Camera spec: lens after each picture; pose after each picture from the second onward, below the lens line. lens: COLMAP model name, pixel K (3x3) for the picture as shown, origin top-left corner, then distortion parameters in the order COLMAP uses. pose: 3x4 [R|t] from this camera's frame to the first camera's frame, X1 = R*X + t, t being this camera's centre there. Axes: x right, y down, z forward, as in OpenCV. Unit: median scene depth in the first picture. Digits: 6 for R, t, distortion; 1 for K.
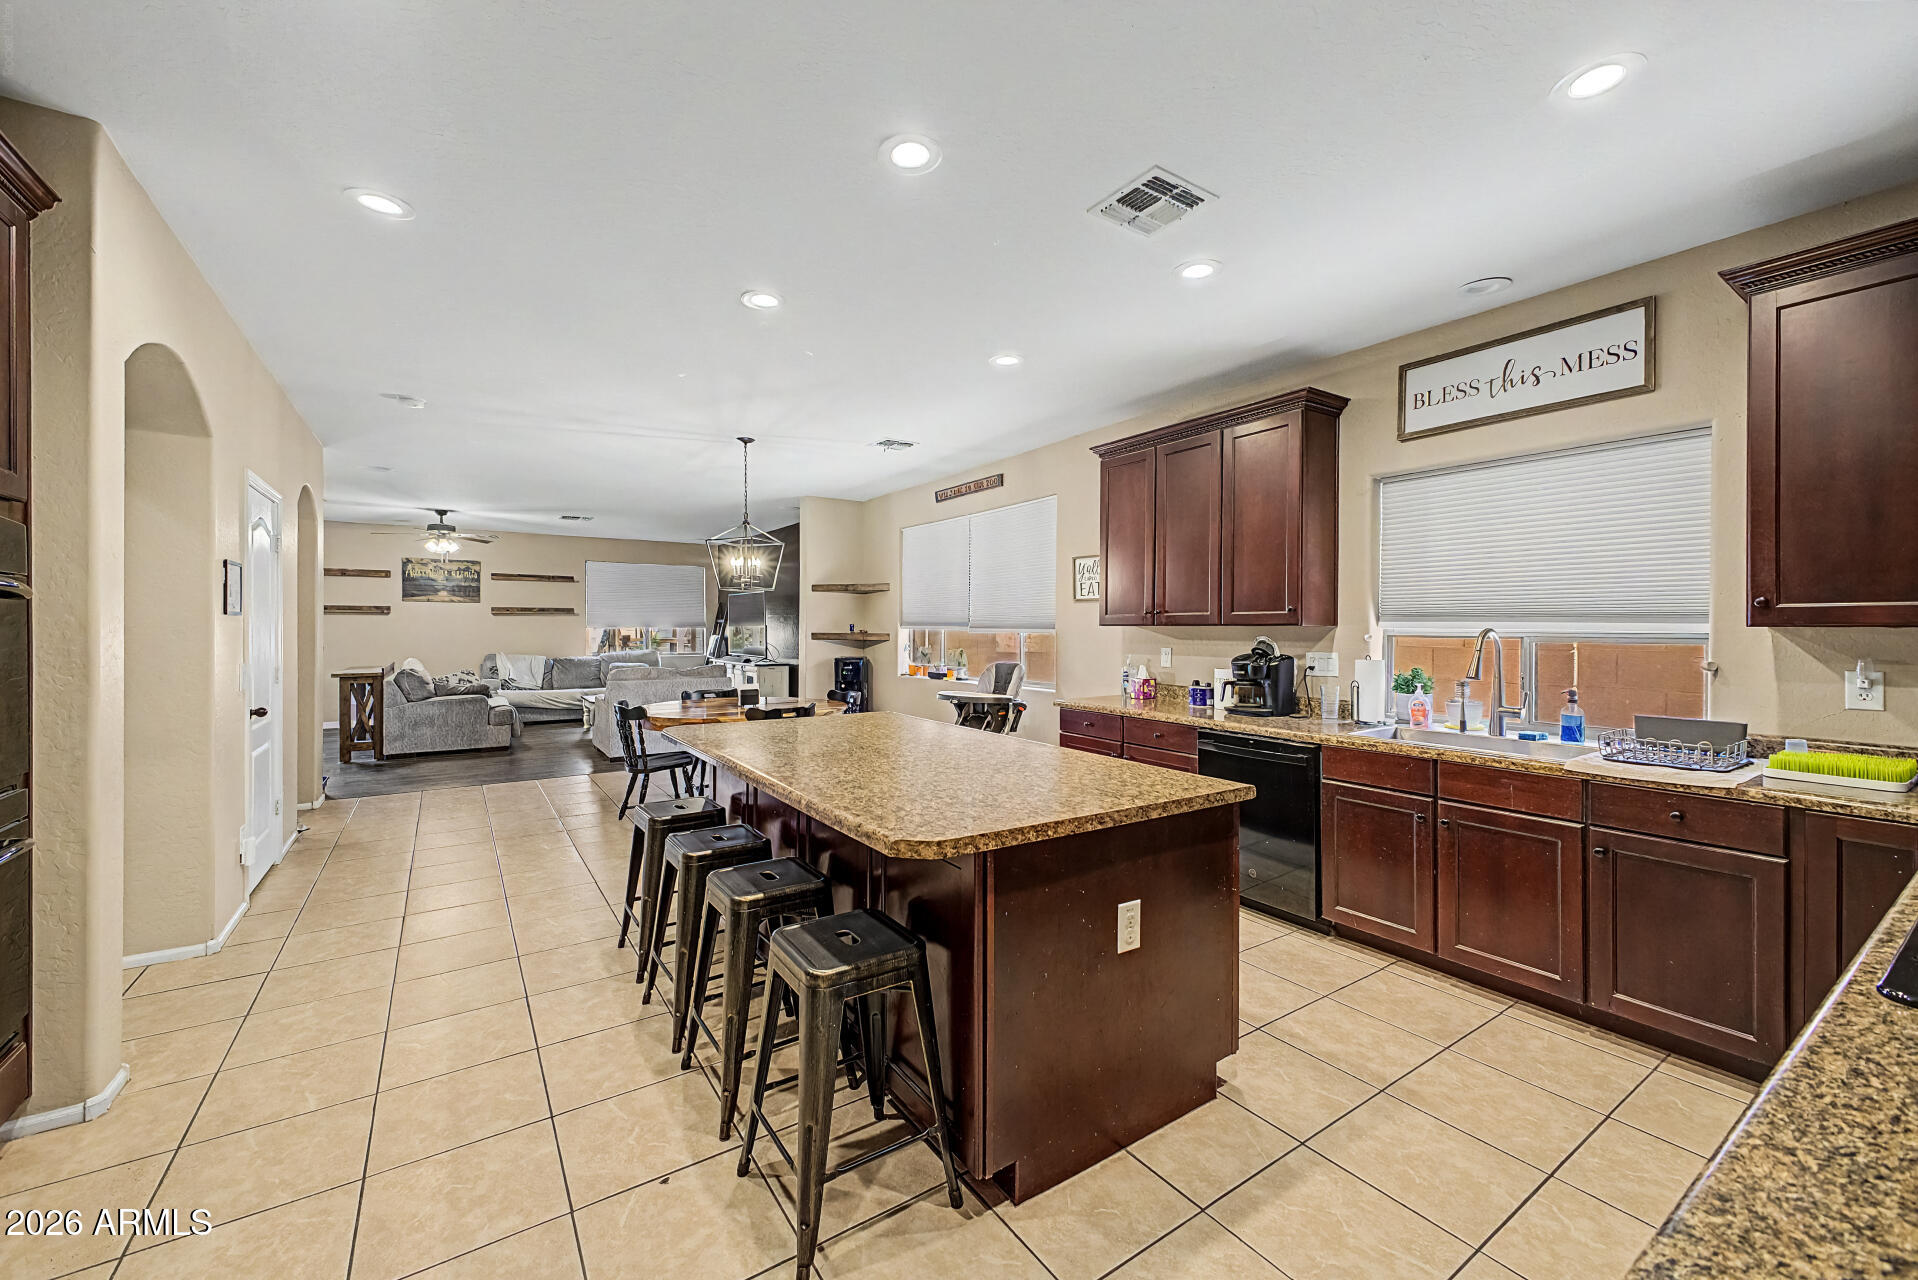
lens RADIAL K [[756.6, 0, 957.6], [0, 756.6, 627.0], [0, 0, 1]] dist [0.012518, -0.002371]
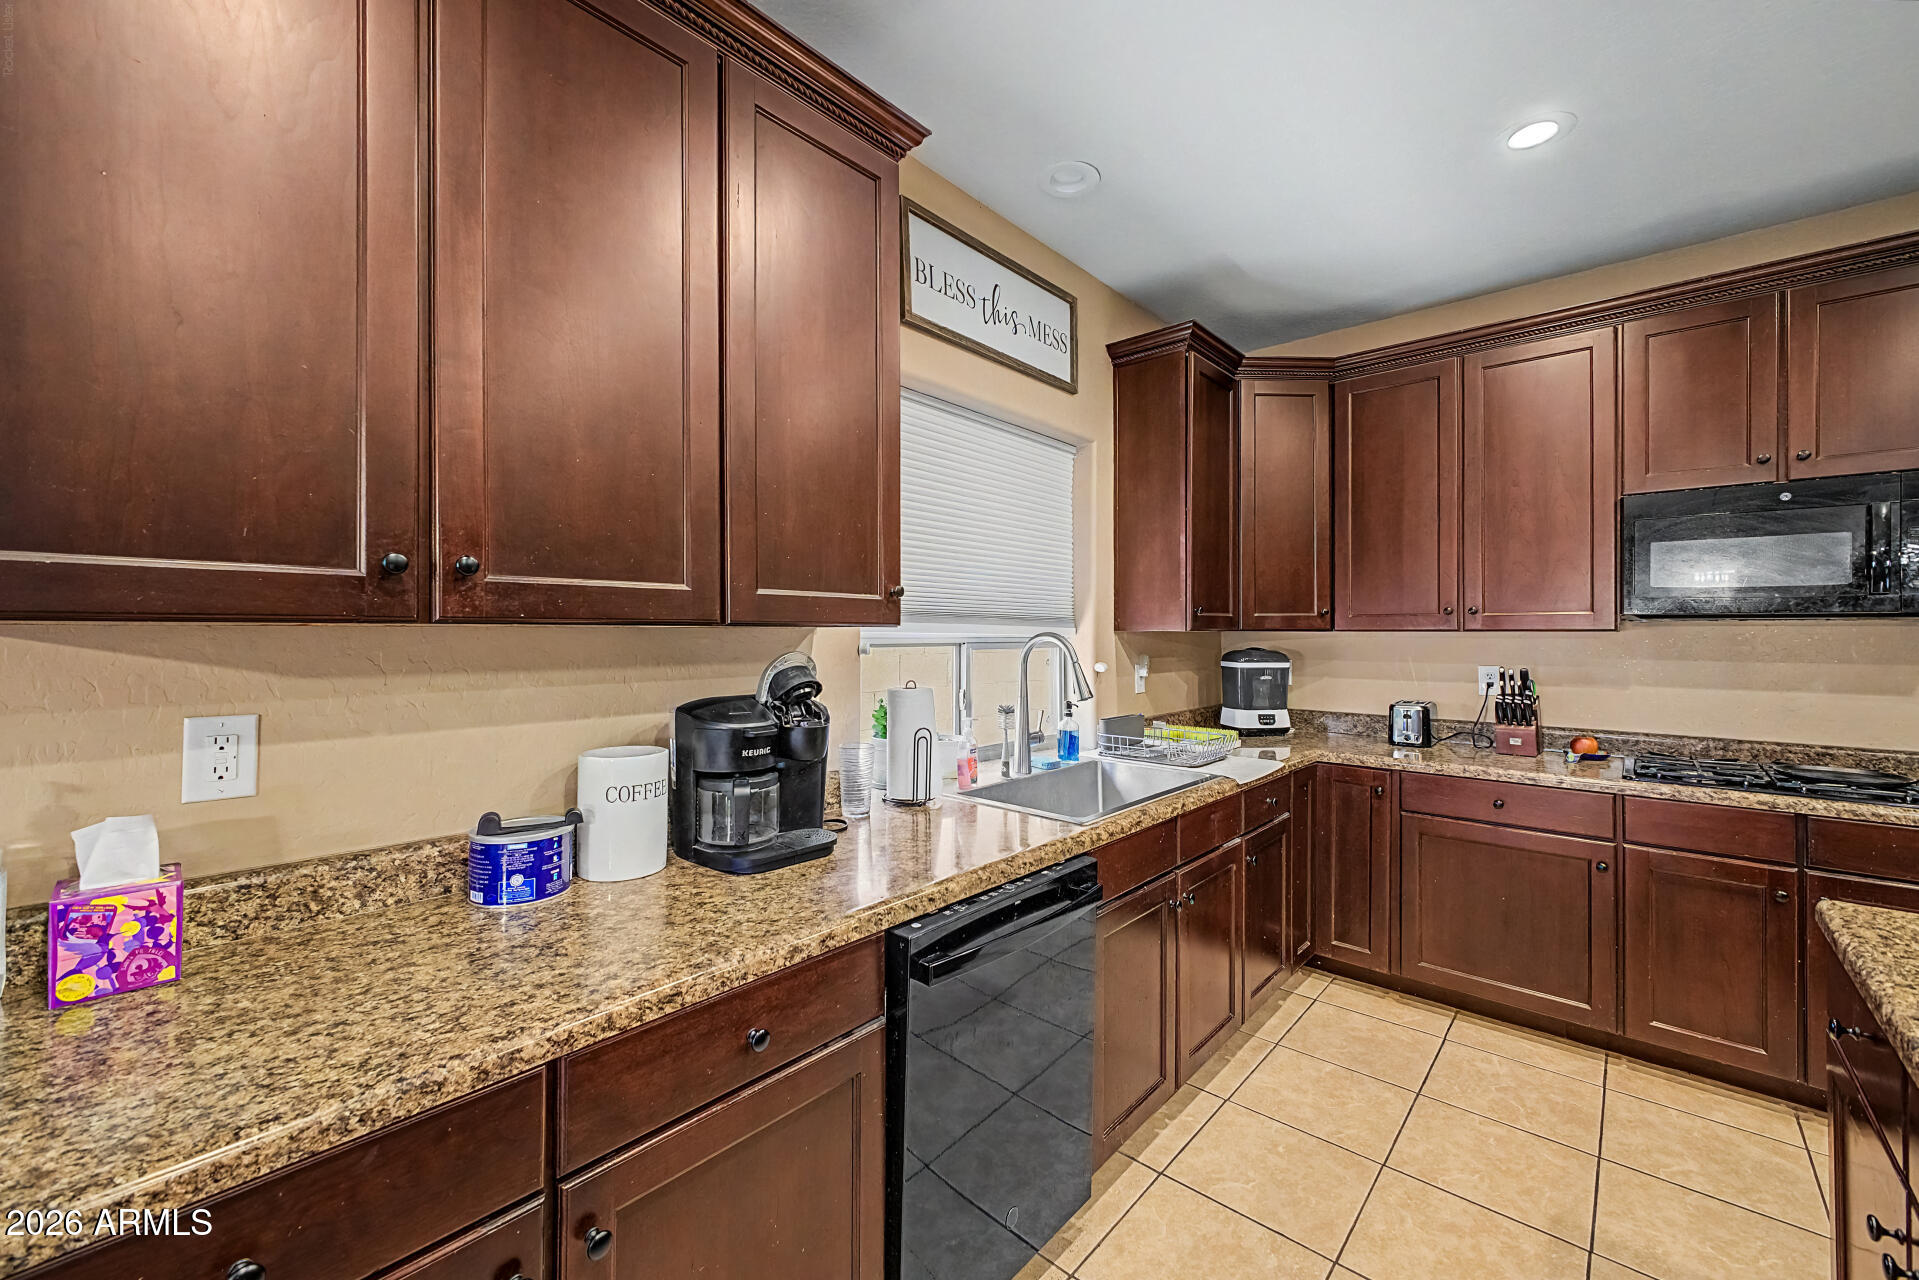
lens RADIAL K [[757.0, 0, 951.6], [0, 757.0, 629.7], [0, 0, 1]] dist [0.012518, -0.002371]
pose [[-0.247196, 0.000462, 0.968965, -0.003596], [-0.005040, 0.999986, -0.001763, 0.000280], [-0.968952, -0.005320, -0.247191, 0.509611]]
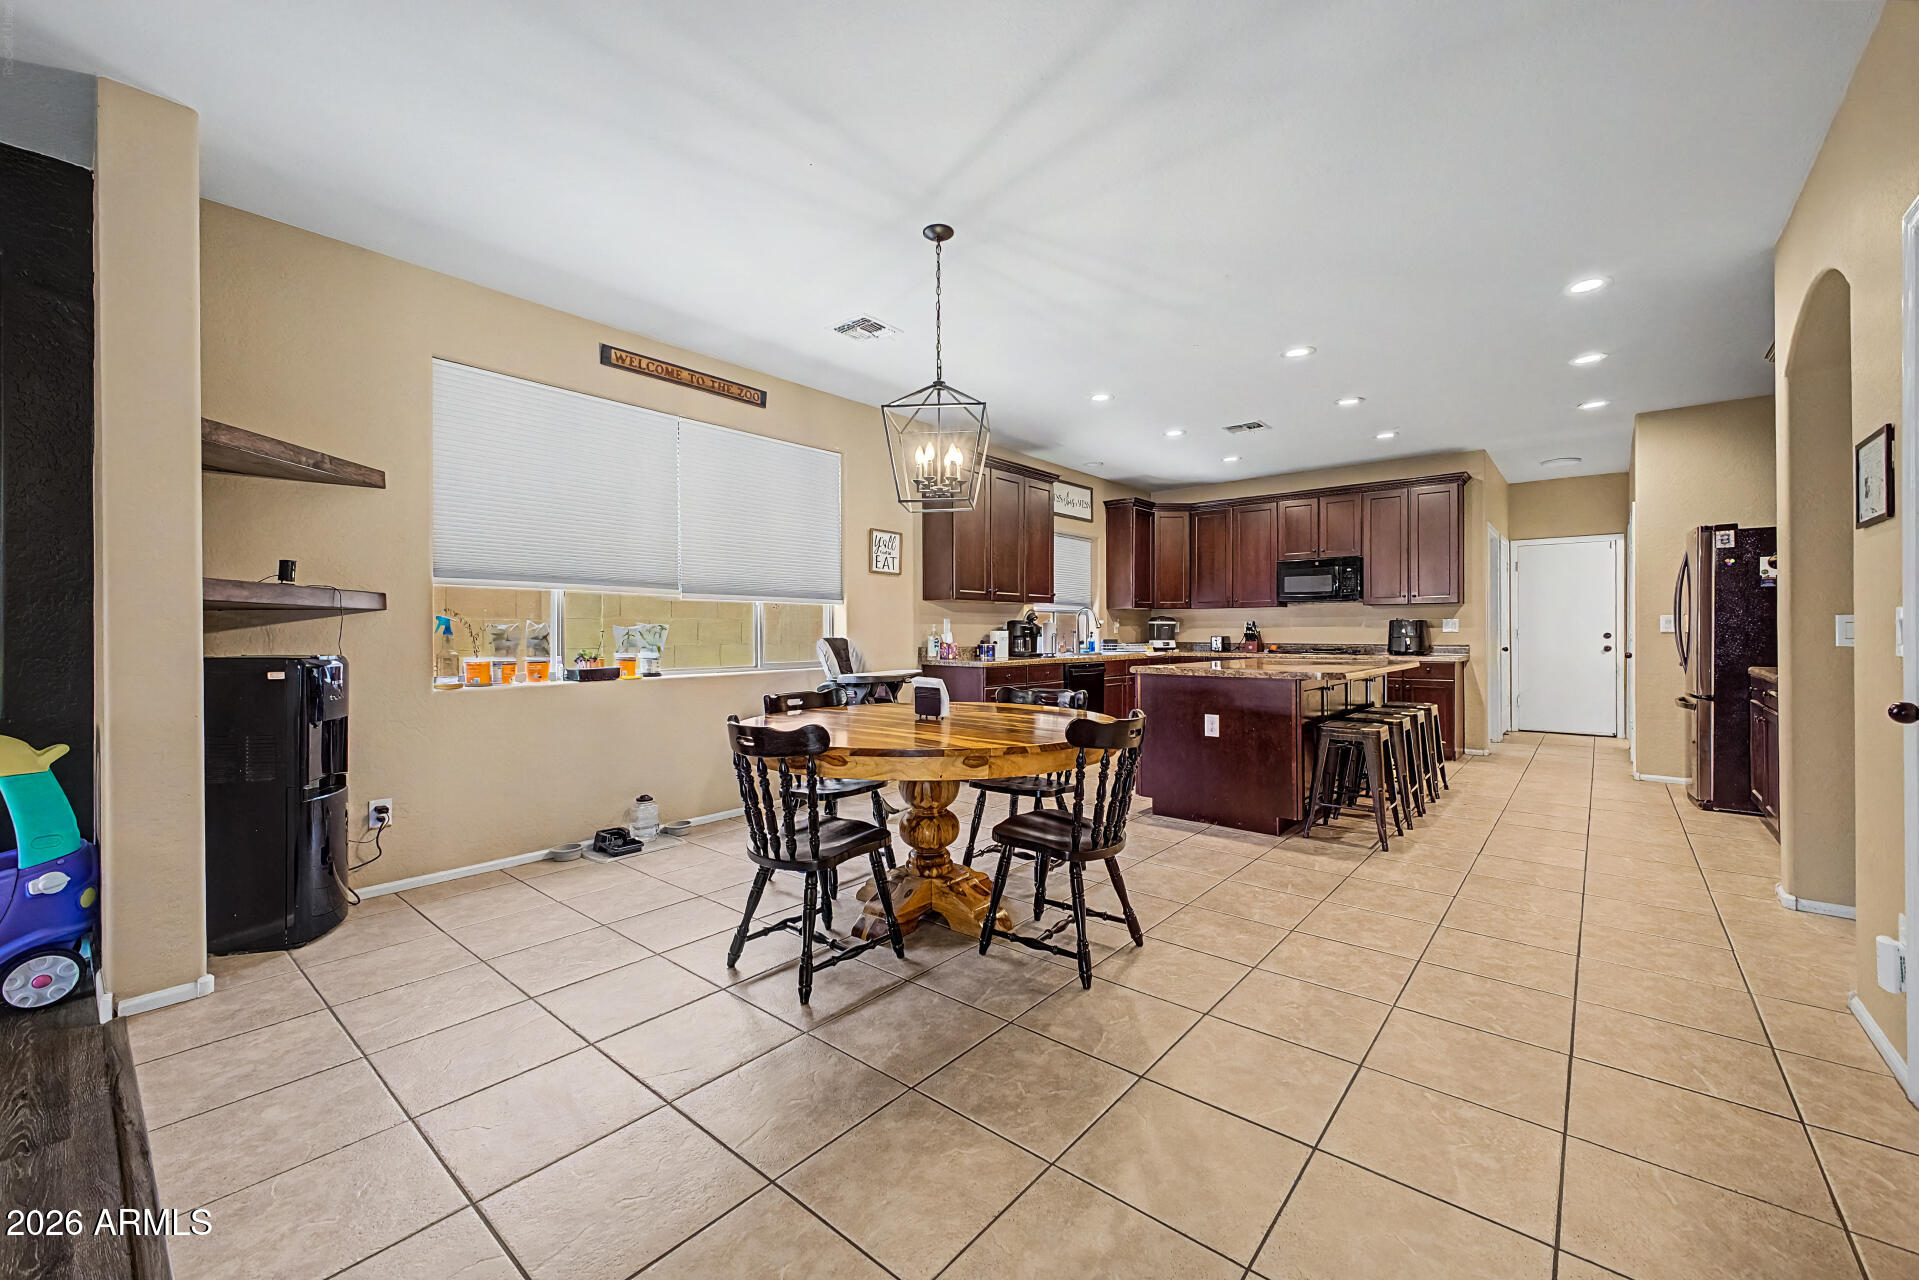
lens RADIAL K [[757.0, 0, 958.7], [0, 757.0, 632.7], [0, 0, 1]] dist [0.012518, -0.002371]
pose [[-0.275079, -0.002796, 0.961417, -0.575389], [-0.000715, 0.999996, 0.002704, 0.029204], [-0.961421, 0.000056, -0.275080, 0.805568]]
